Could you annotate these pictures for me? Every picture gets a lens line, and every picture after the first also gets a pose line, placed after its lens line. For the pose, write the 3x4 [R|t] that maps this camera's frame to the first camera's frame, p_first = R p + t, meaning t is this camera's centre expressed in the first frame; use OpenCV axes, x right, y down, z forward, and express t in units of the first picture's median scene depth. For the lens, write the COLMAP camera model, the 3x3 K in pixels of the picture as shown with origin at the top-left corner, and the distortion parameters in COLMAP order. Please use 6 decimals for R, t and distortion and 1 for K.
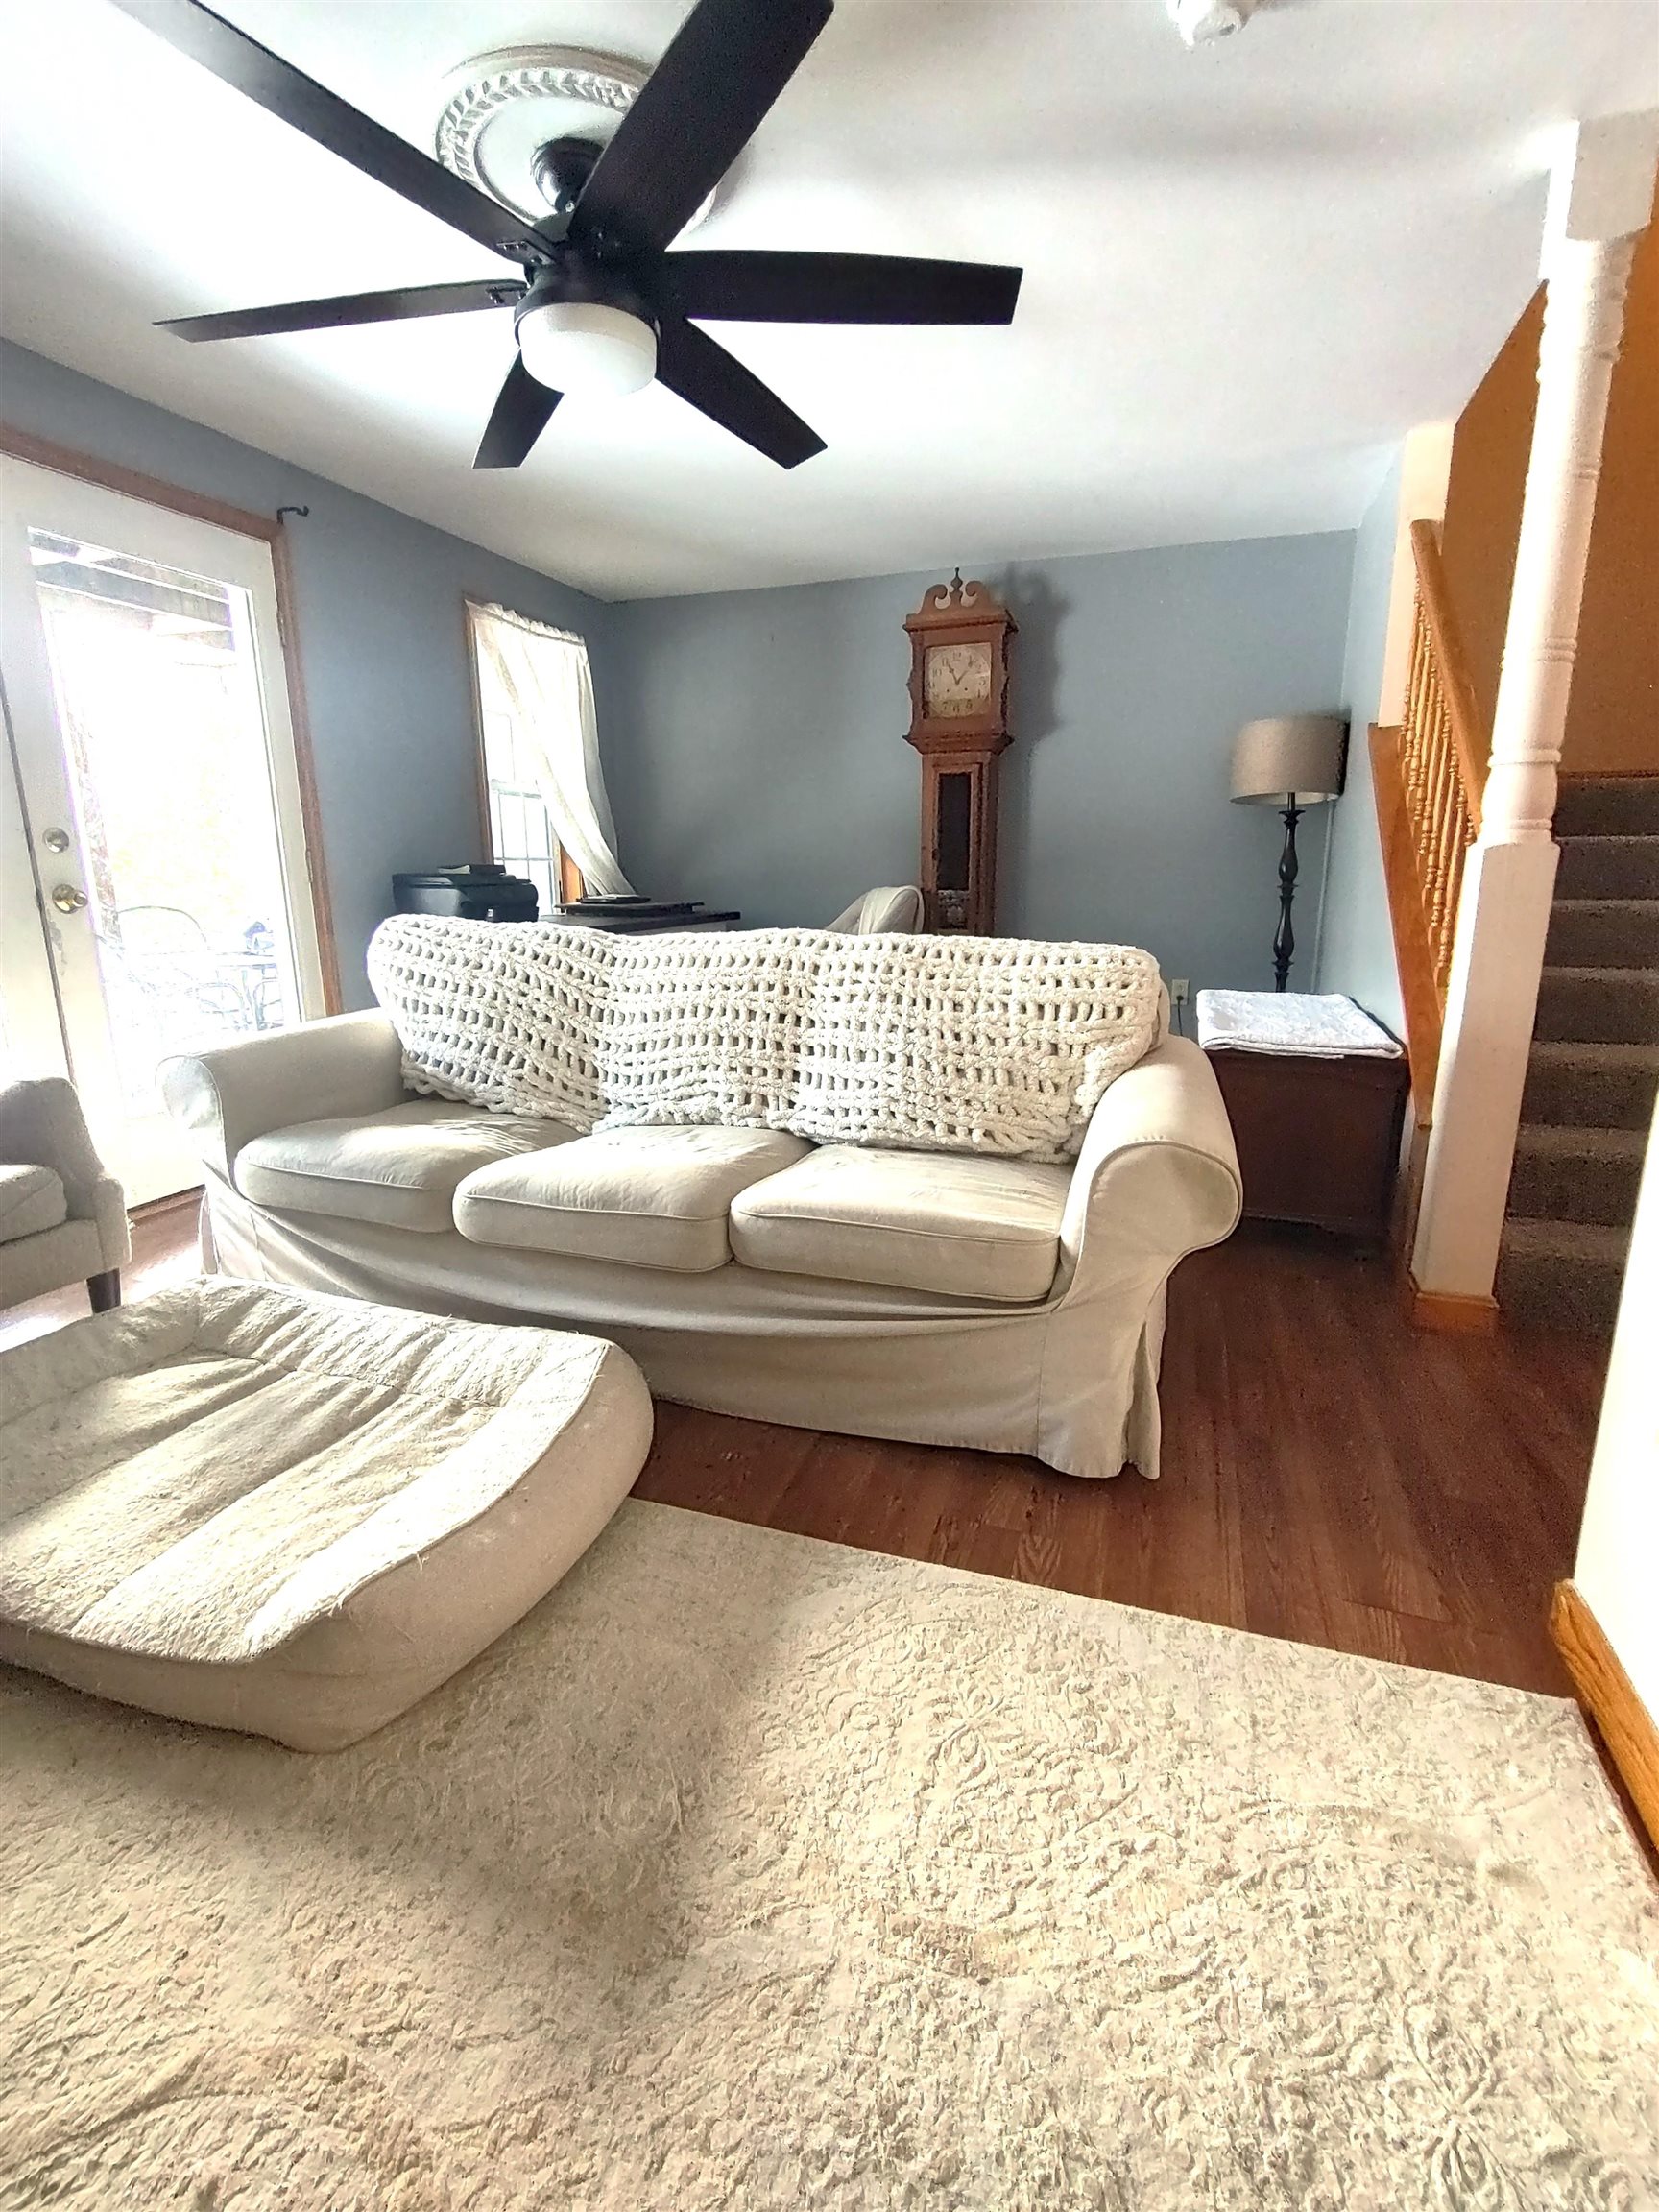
lens RADIAL K [[1010.2, 0, 820.4], [0, 1010.2, 1101.9], [0, 0, 1]] dist [-0.017201, 0.009475]
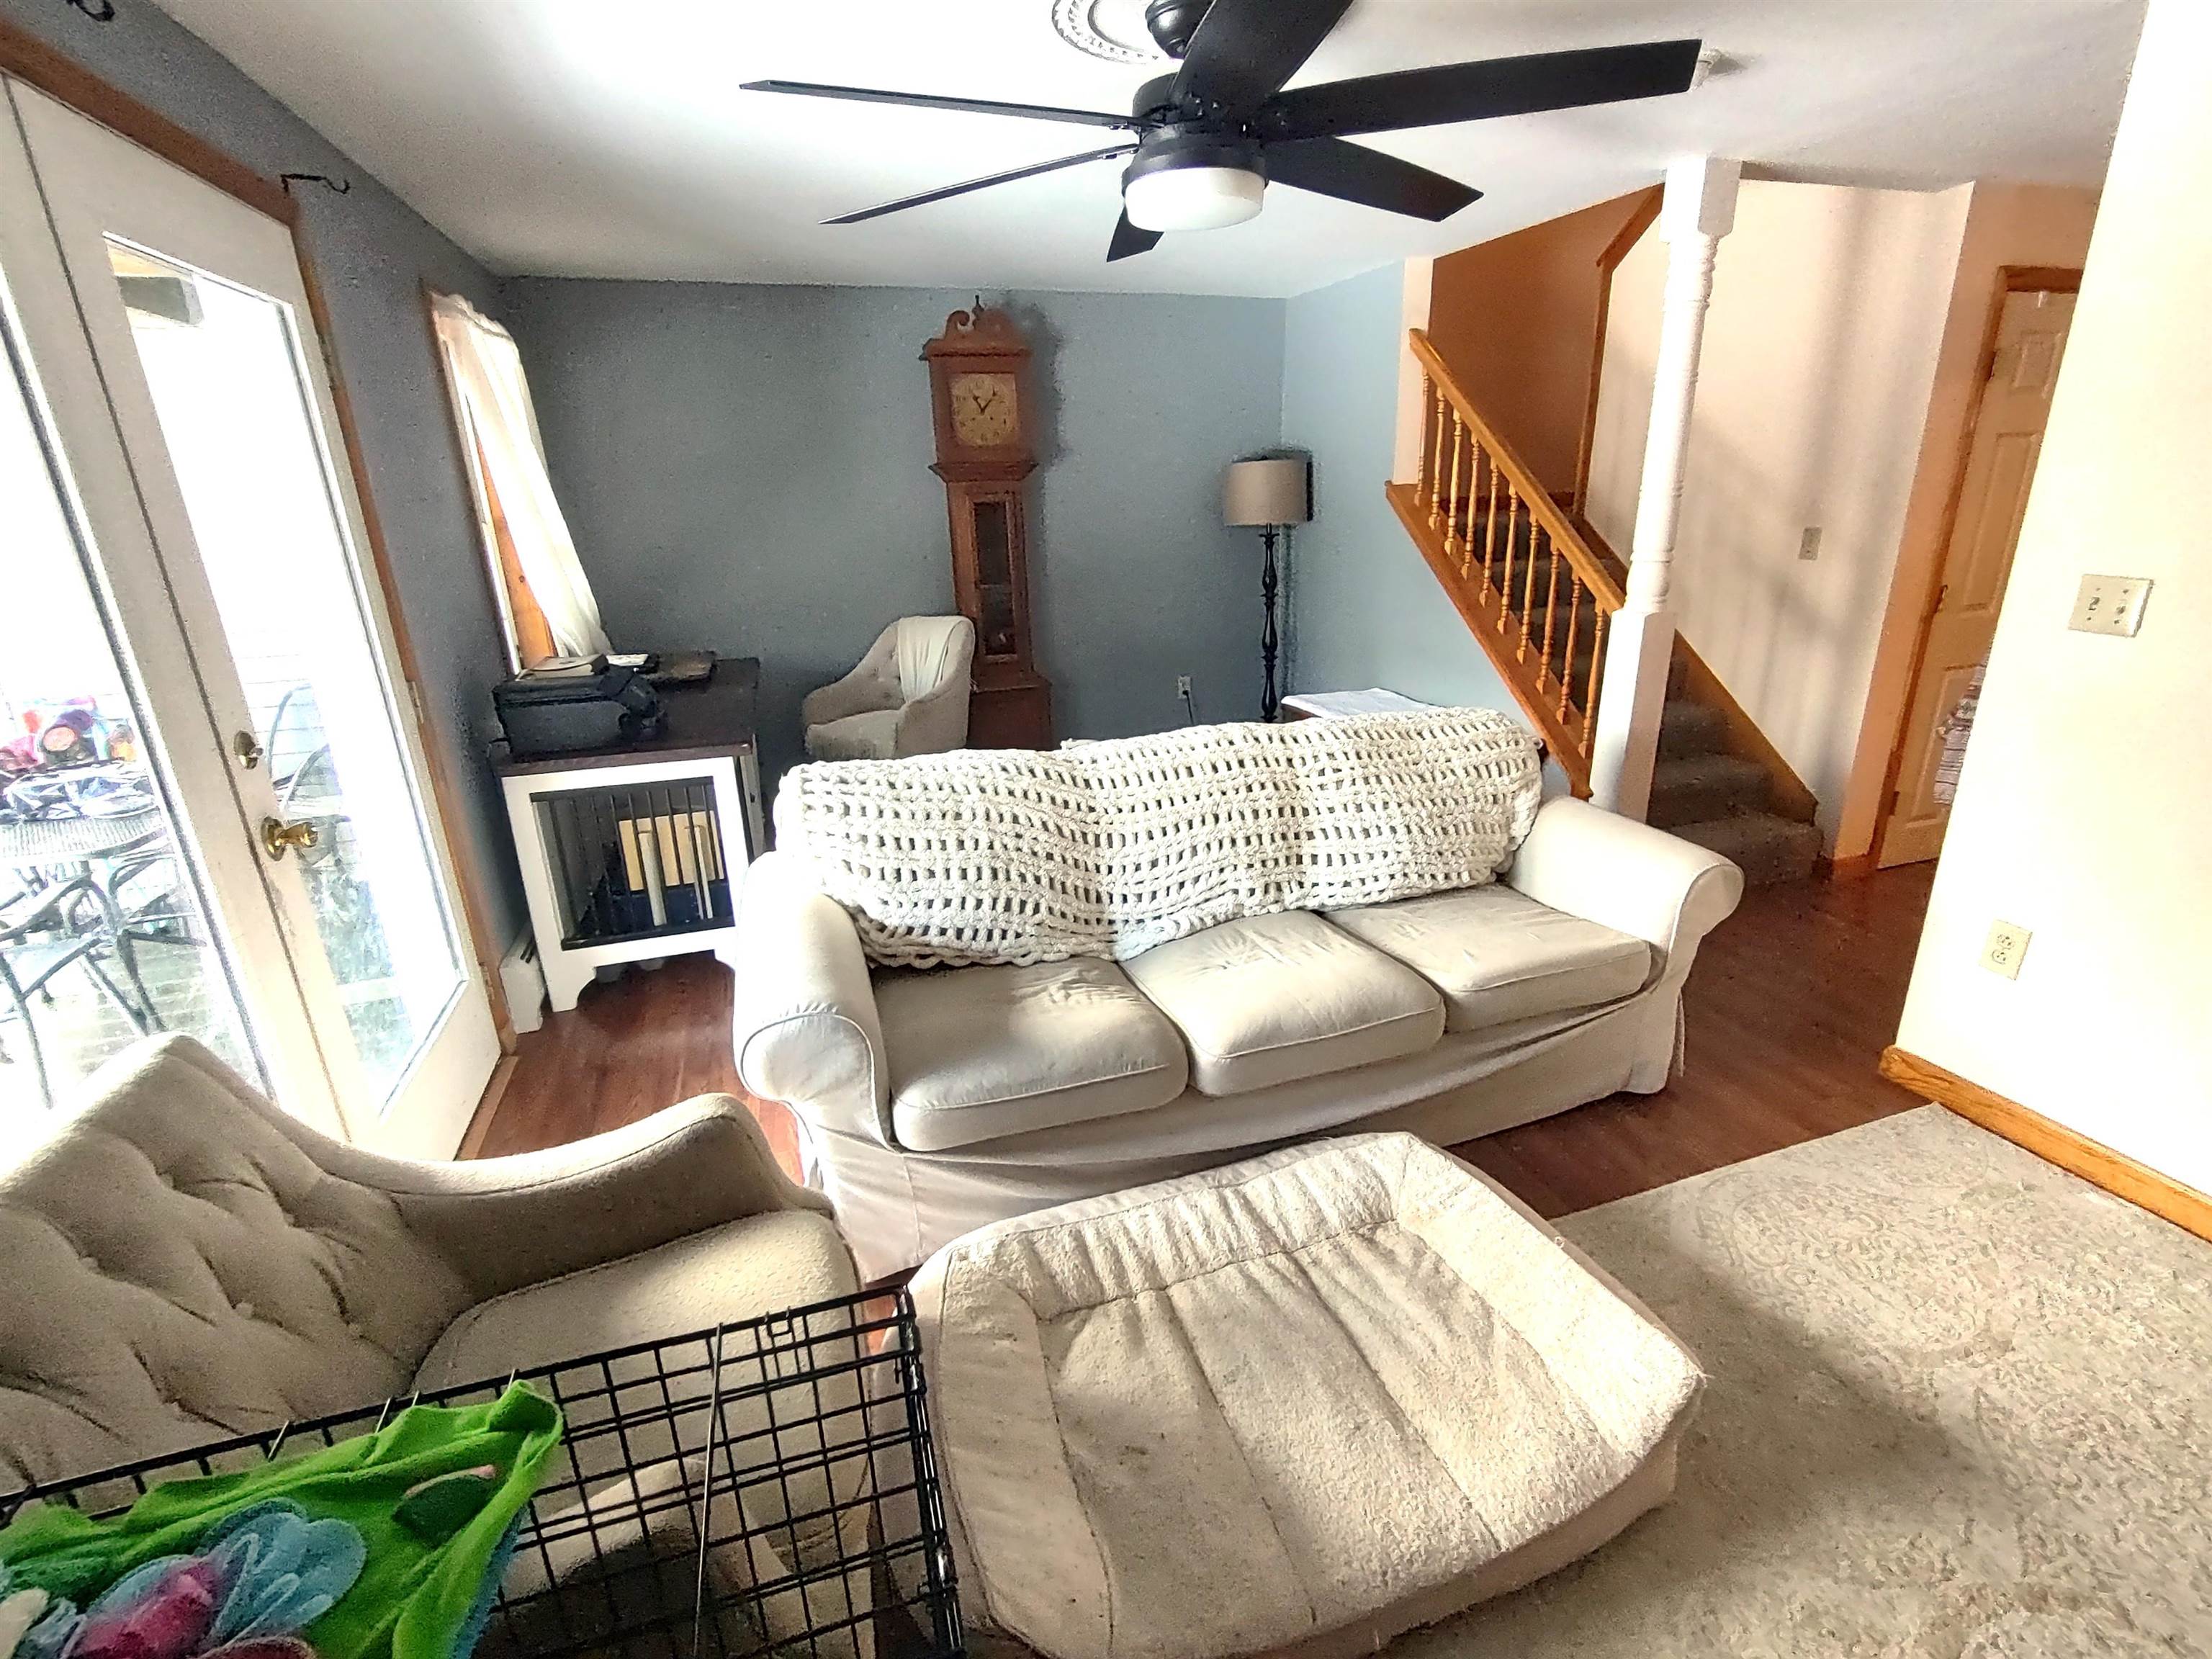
lens RADIAL K [[1015.6, 0, 1142.7], [0, 1015.6, 824.4], [0, 0, 1]] dist [0.001440, 0.001001]
pose [[0.786502, -0.209986, 0.580793, -0.801274], [0.164211, 0.977674, 0.131105, -0.237961], [-0.595356, -0.007742, 0.803424, 0.180107]]
